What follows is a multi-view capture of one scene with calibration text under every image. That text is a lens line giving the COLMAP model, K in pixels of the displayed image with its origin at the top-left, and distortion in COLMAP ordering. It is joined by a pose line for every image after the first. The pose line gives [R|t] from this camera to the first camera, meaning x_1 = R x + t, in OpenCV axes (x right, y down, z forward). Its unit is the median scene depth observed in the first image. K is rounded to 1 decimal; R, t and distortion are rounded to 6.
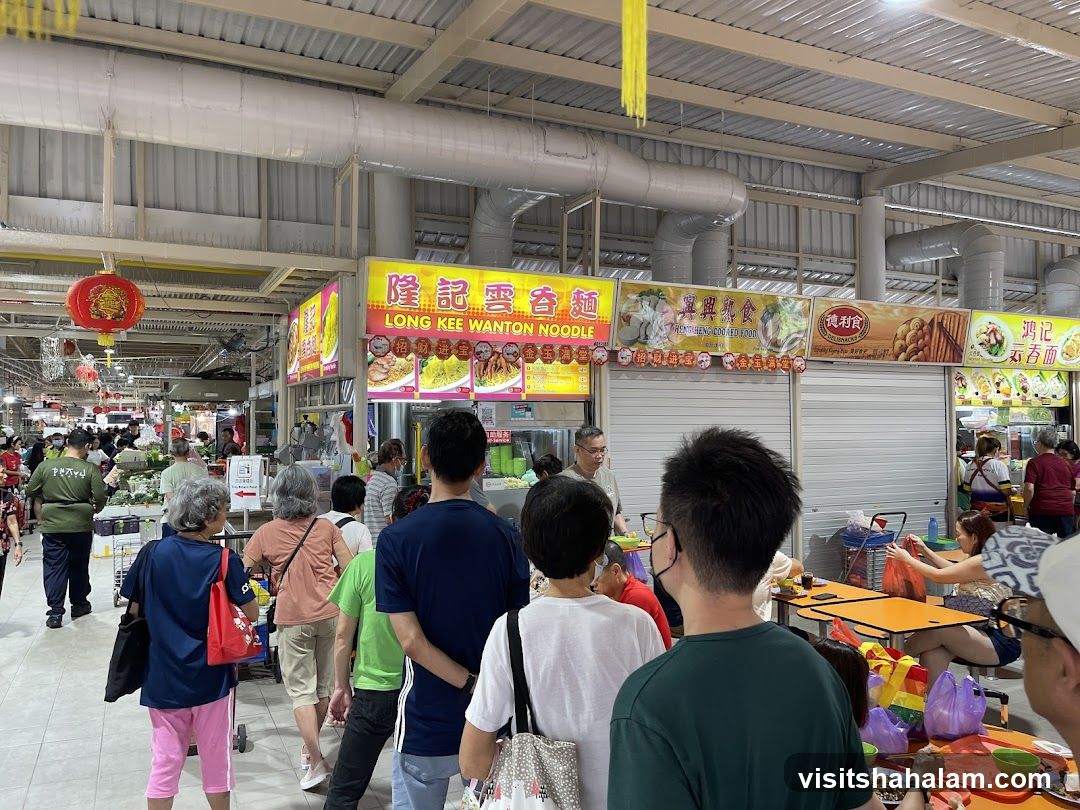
lens RADIAL K [[835.2, 0, 562.9], [0, 835.2, 424.0], [0, 0, 1]] dist [0.008389, -0.018617]
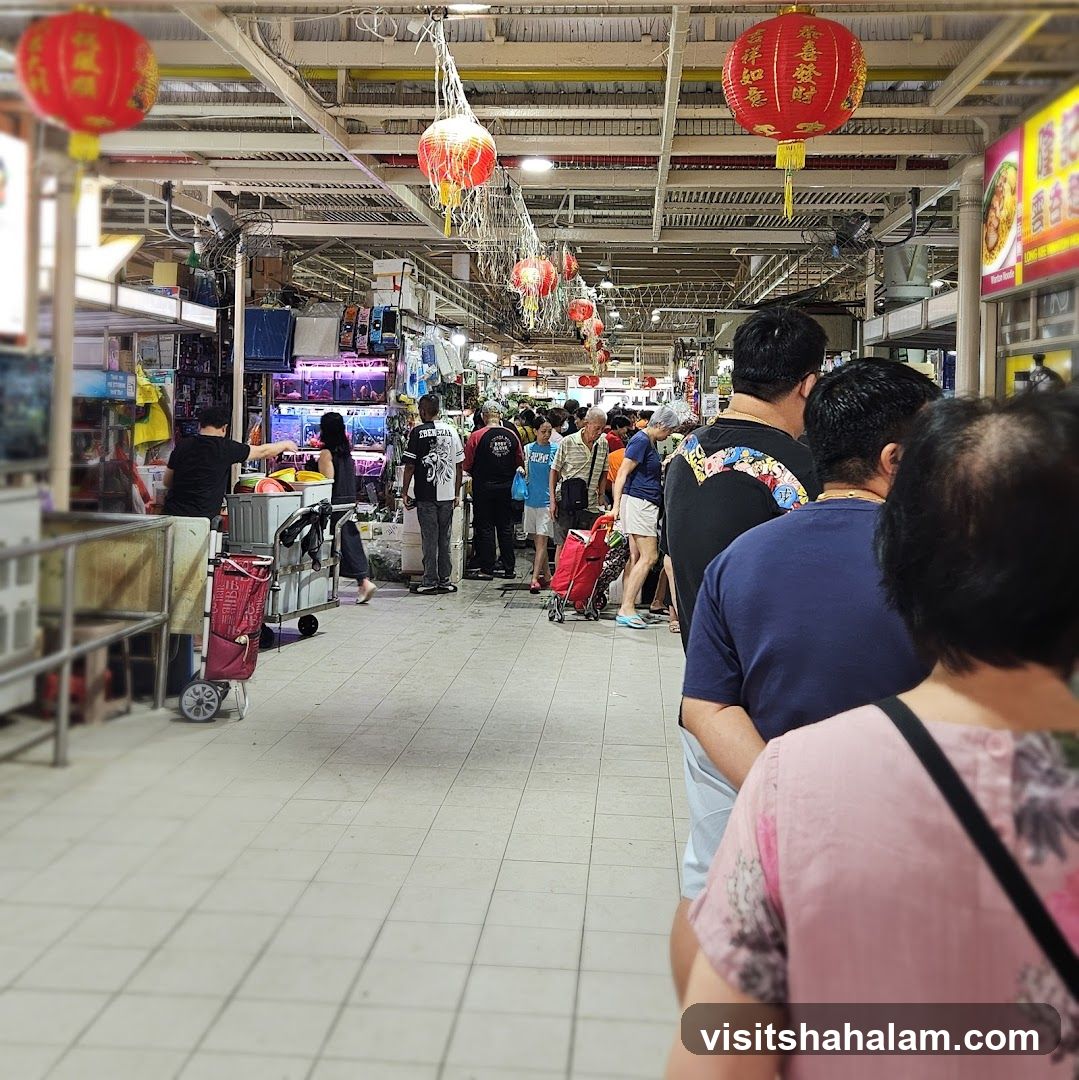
lens RADIAL K [[1390.7, 0, 536.7], [0, 1390.7, 539.6], [0, 0, 1]] dist [-0.095242, 0.000000]
pose [[0.861274, 0.059988, -0.504588, -0.148529], [-0.014595, 0.995518, 0.093441, 0.023774], [0.507931, -0.073114, 0.858289, 0.184352]]
